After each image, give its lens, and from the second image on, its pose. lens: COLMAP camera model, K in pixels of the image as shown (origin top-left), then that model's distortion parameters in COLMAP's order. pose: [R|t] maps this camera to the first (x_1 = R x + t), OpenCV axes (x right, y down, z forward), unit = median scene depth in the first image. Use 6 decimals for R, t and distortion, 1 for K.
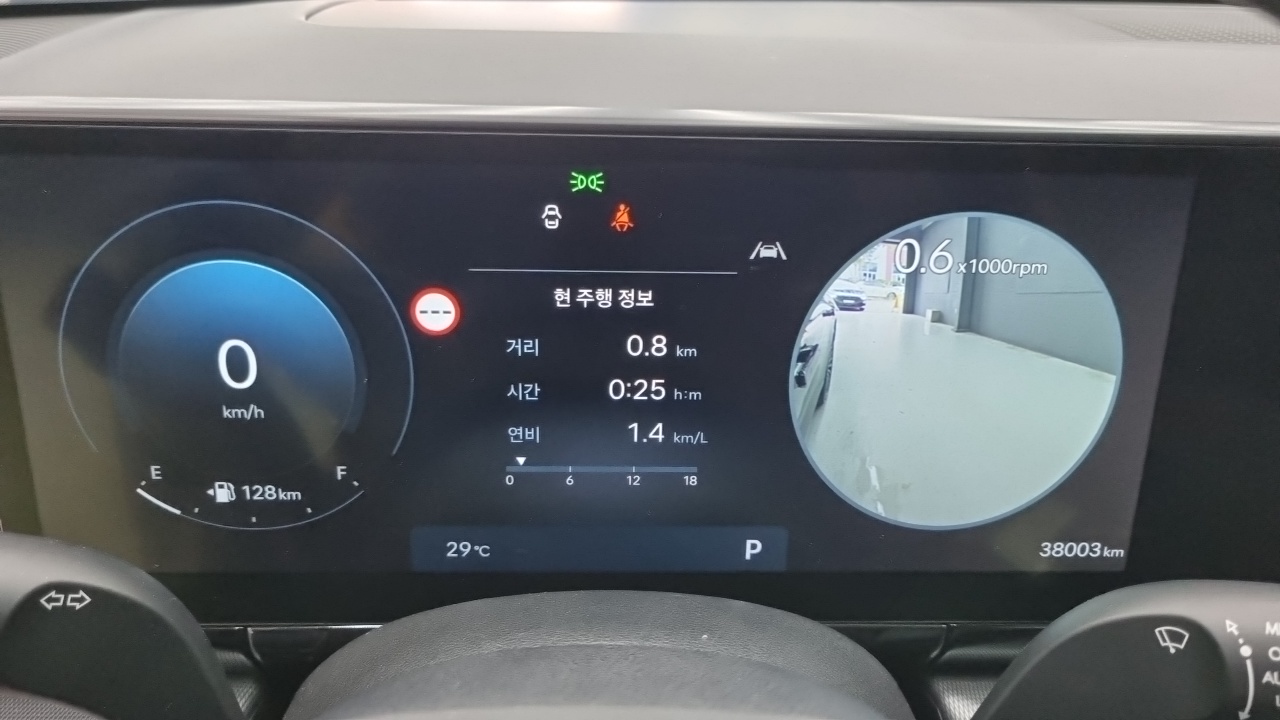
lens RADIAL K [[1142.5, 0, 639.4], [0, 1142.5, 365.2], [0, 0, 1]] dist [0.012951, 0.012403]
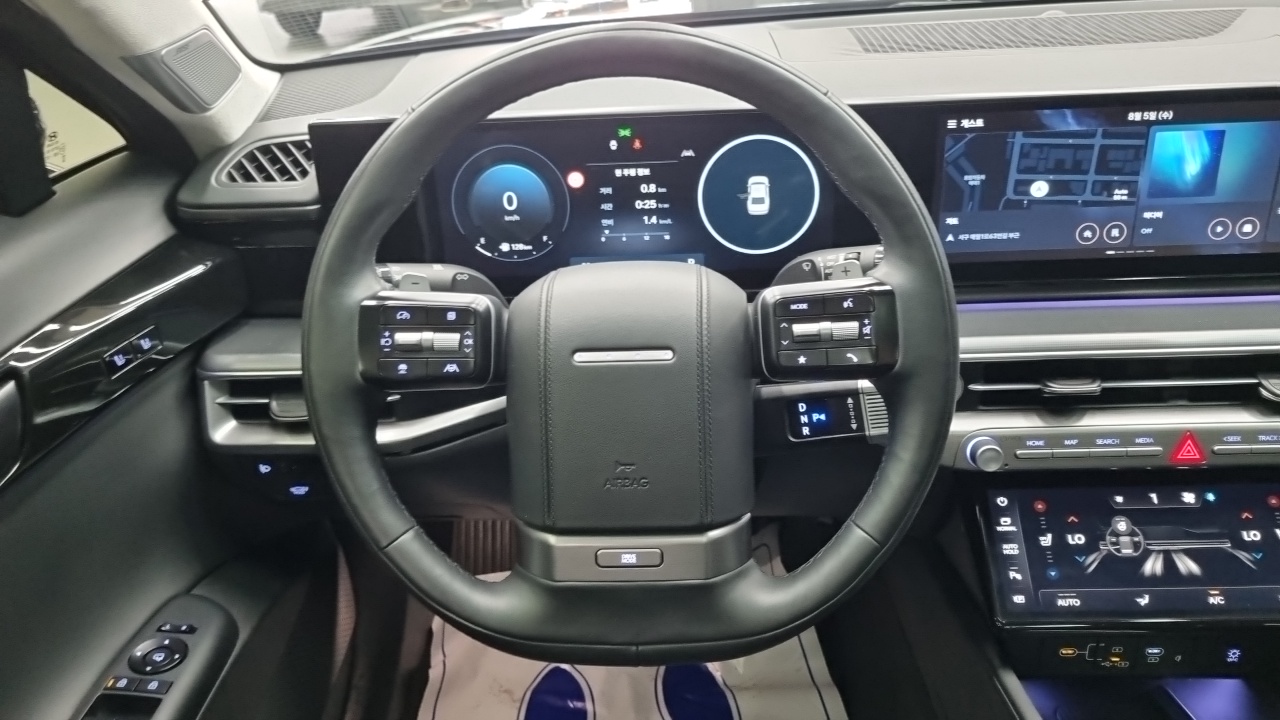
lens RADIAL K [[1142.5, 0, 637.8], [0, 1142.5, 355.6], [0, 0, 1]] dist [0.012951, 0.012403]
pose [[0.992556, -0.027978, -0.118534, 0.310105], [0.030986, 0.999241, 0.023609, 0.335478], [0.117783, -0.027106, 0.992669, -1.878126]]
